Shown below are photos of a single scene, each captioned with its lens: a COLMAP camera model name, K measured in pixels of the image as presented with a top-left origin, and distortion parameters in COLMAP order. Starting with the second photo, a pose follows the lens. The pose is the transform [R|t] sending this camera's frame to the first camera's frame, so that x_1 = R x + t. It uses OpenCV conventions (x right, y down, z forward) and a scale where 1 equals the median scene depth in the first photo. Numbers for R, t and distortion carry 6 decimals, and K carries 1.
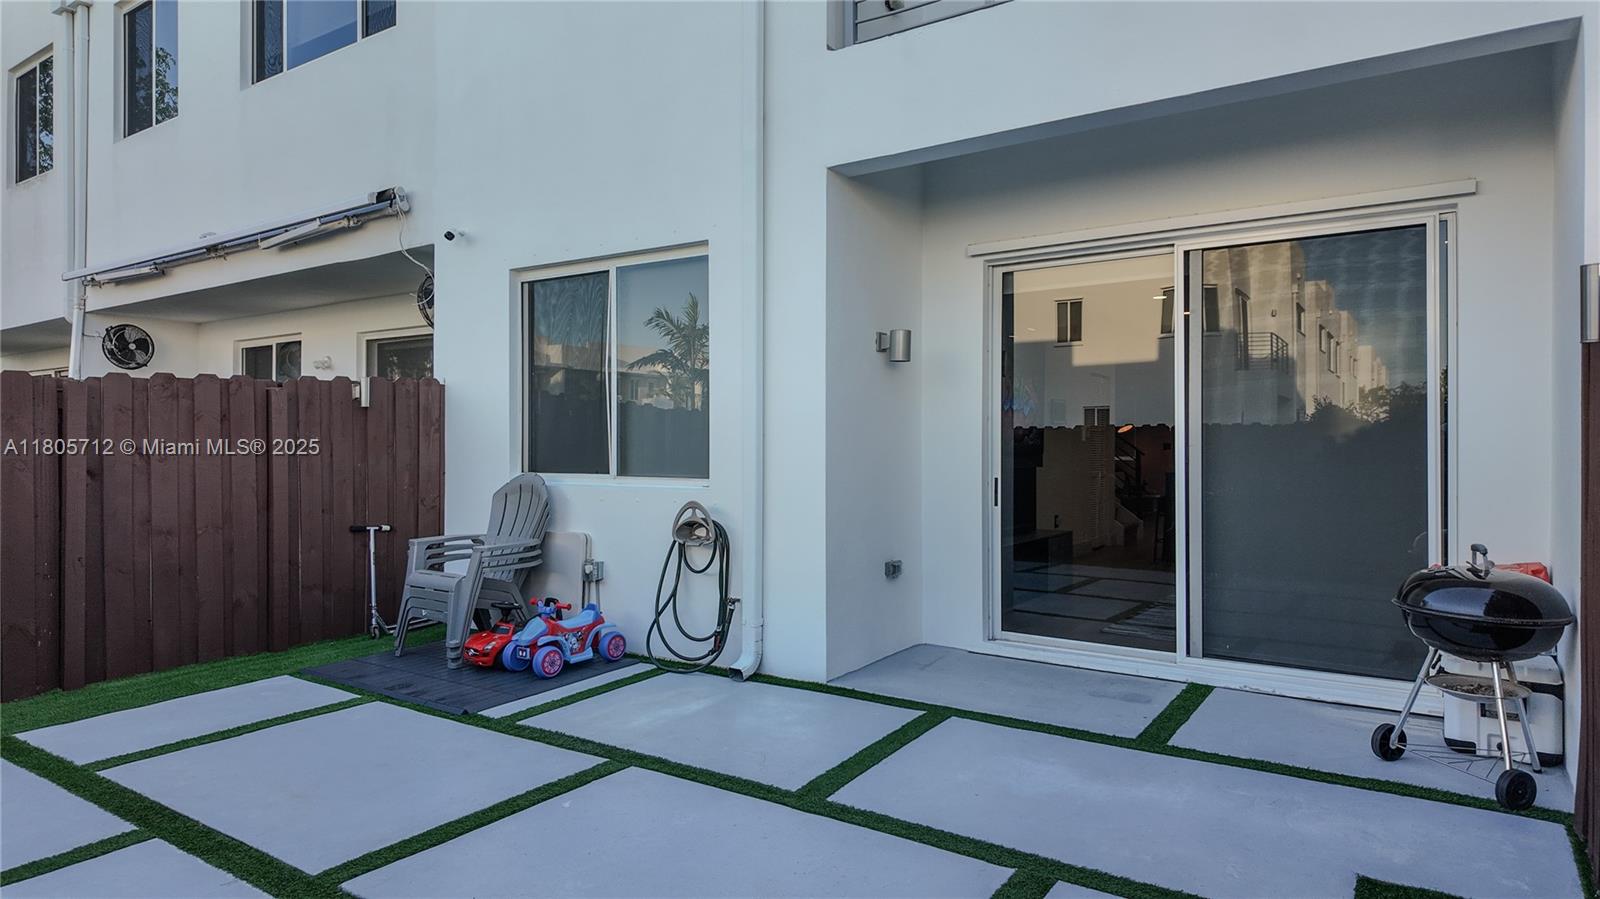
lens RADIAL K [[939.6, 0, 800.0], [0, 939.6, 449.5], [0, 0, 1]] dist [0.021039, -0.001425]
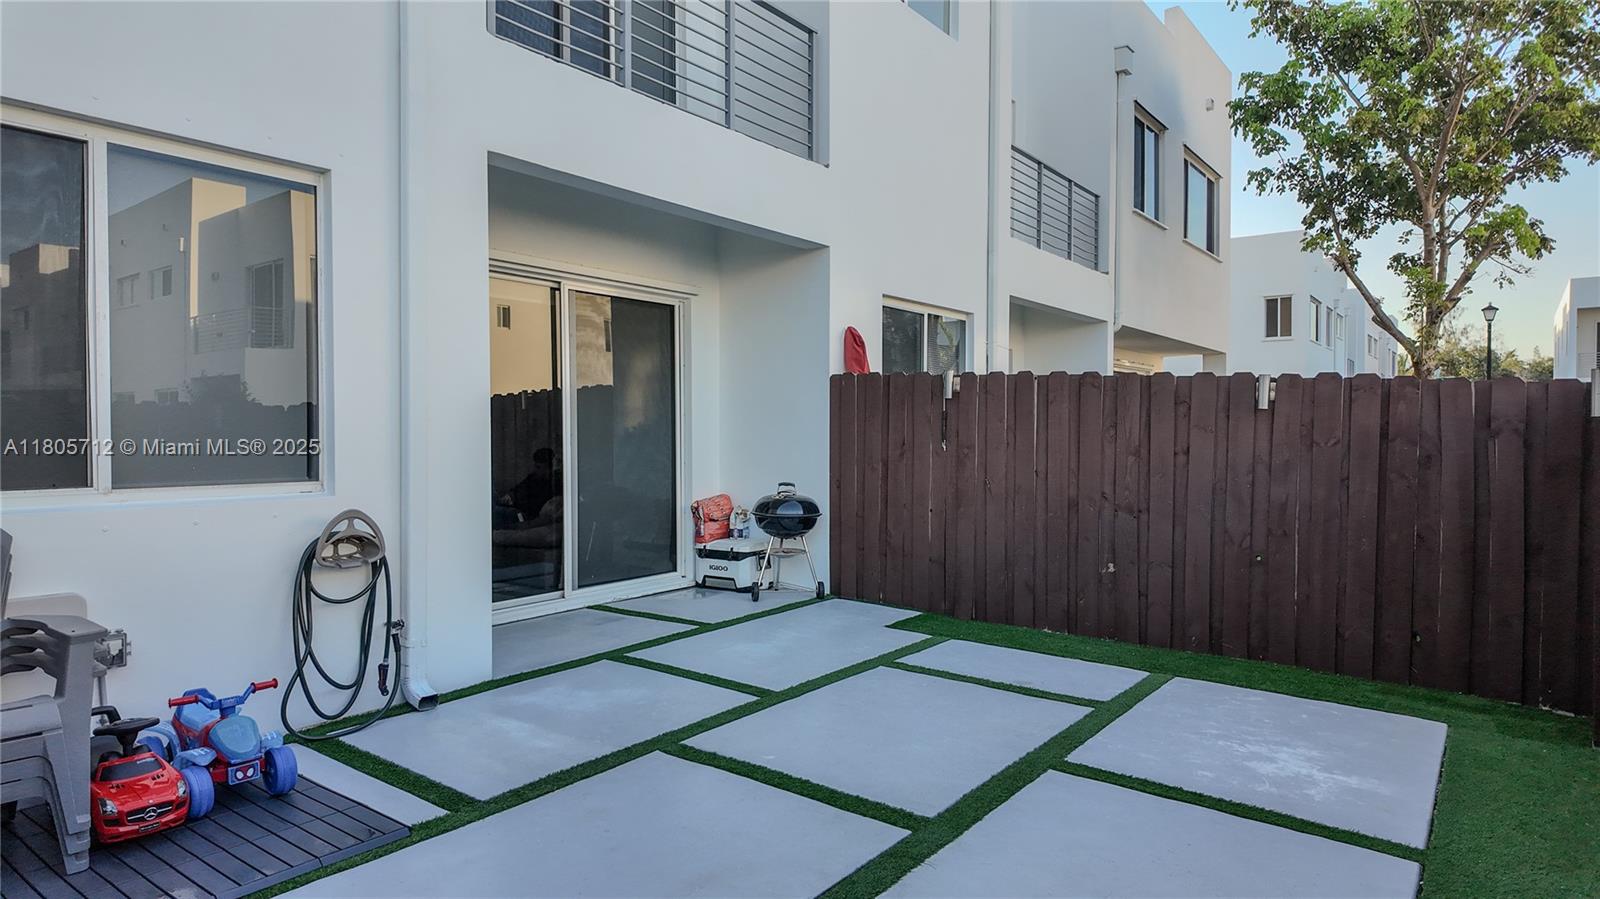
lens RADIAL K [[939.6, 0, 800.0], [0, 939.6, 449.5], [0, 0, 1]] dist [0.021039, -0.001425]
pose [[0.035013, -0.019233, 0.999202, -0.986433], [0.011073, 0.999761, 0.018856, -0.005636], [-0.999326, 0.010404, 0.035217, 0.675108]]
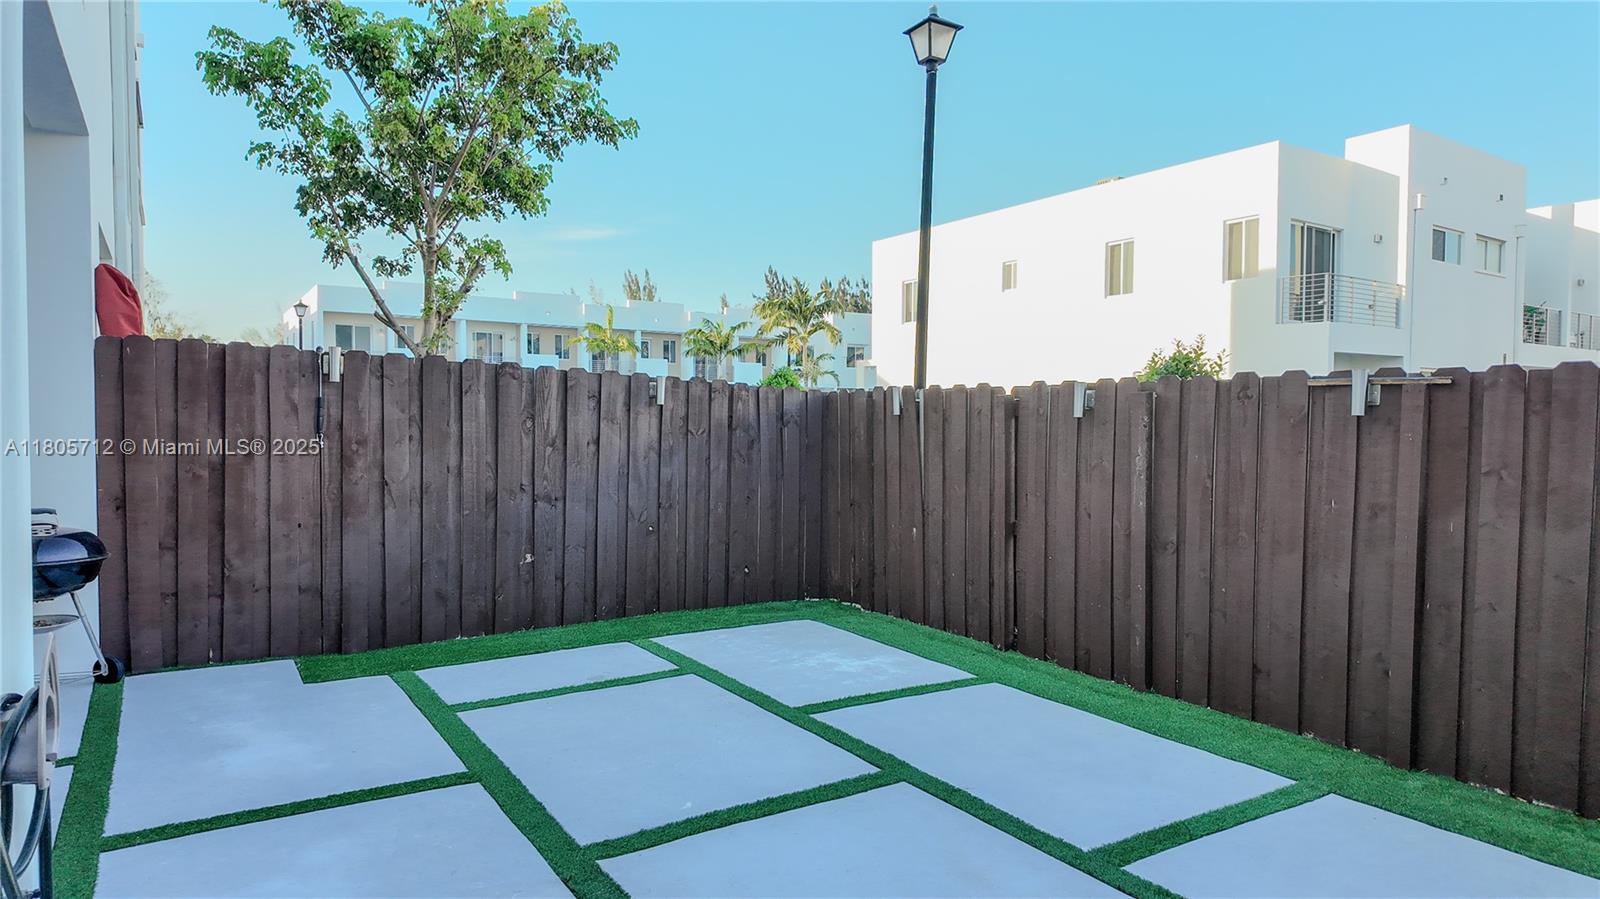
lens RADIAL K [[924.1, 0, 800.0], [0, 924.1, 449.5], [0, 0, 1]] dist [0.039065, -0.000254]
pose [[-0.931963, -0.014722, 0.362255, -0.523039], [0.002281, 0.998917, 0.046464, -0.022817], [-0.362547, 0.044129, -0.930920, 1.317508]]
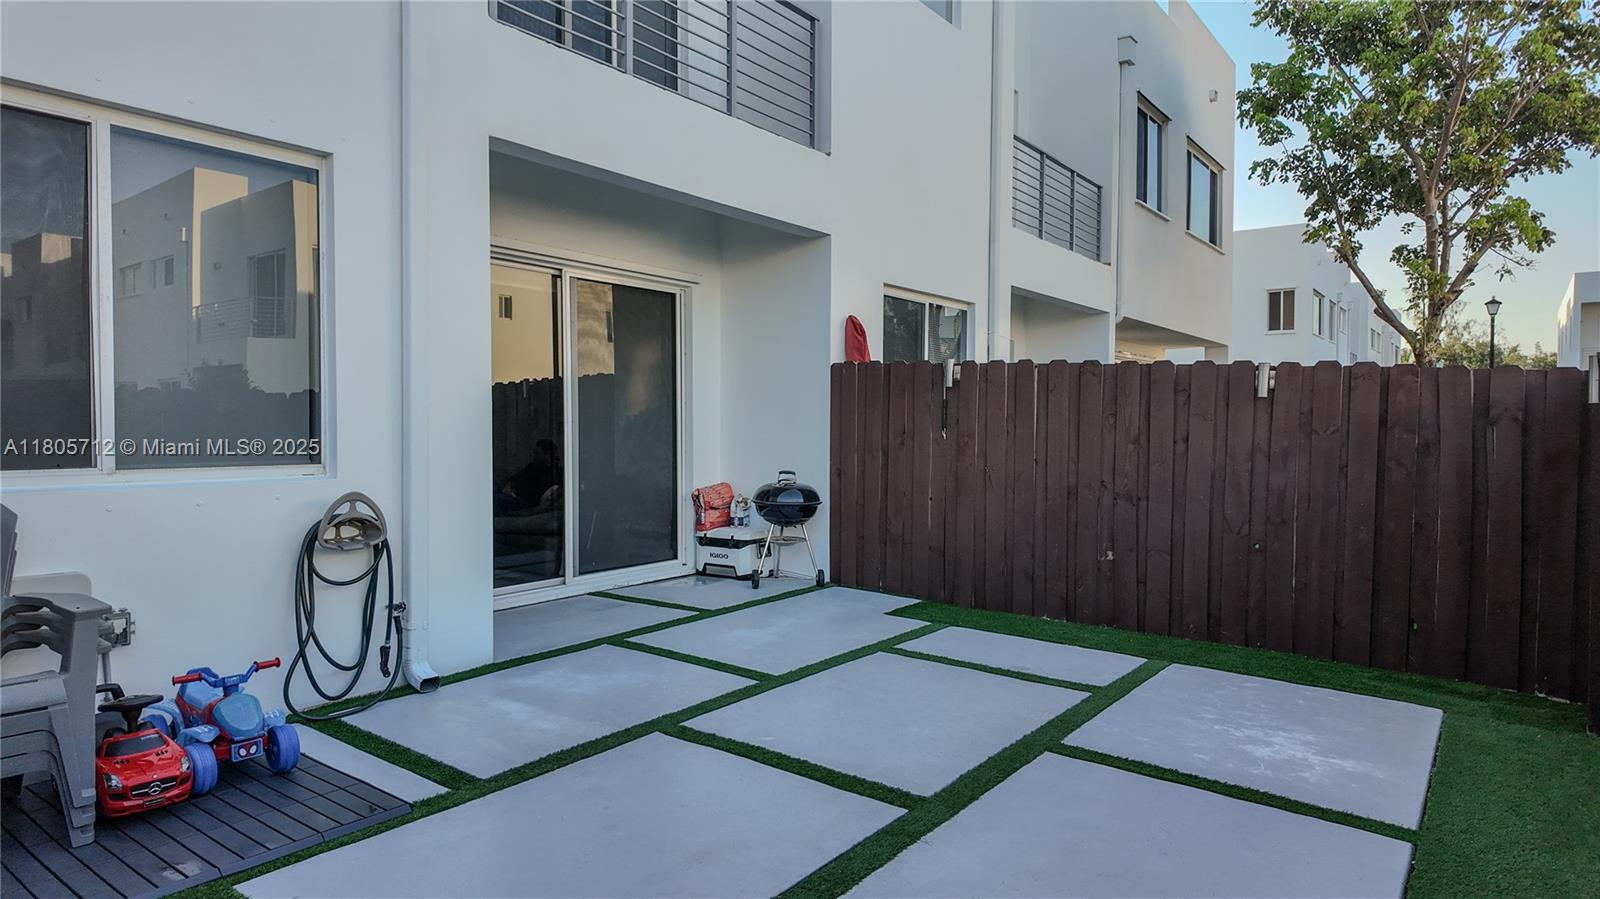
lens RADIAL K [[939.6, 0, 800.0], [0, 939.6, 449.5], [0, 0, 1]] dist [0.021039, -0.001425]
pose [[0.036808, -0.026438, 0.998973, -0.990201], [0.007296, 0.999630, 0.026187, 0.002312], [-0.999296, 0.006325, 0.036988, 0.673322]]
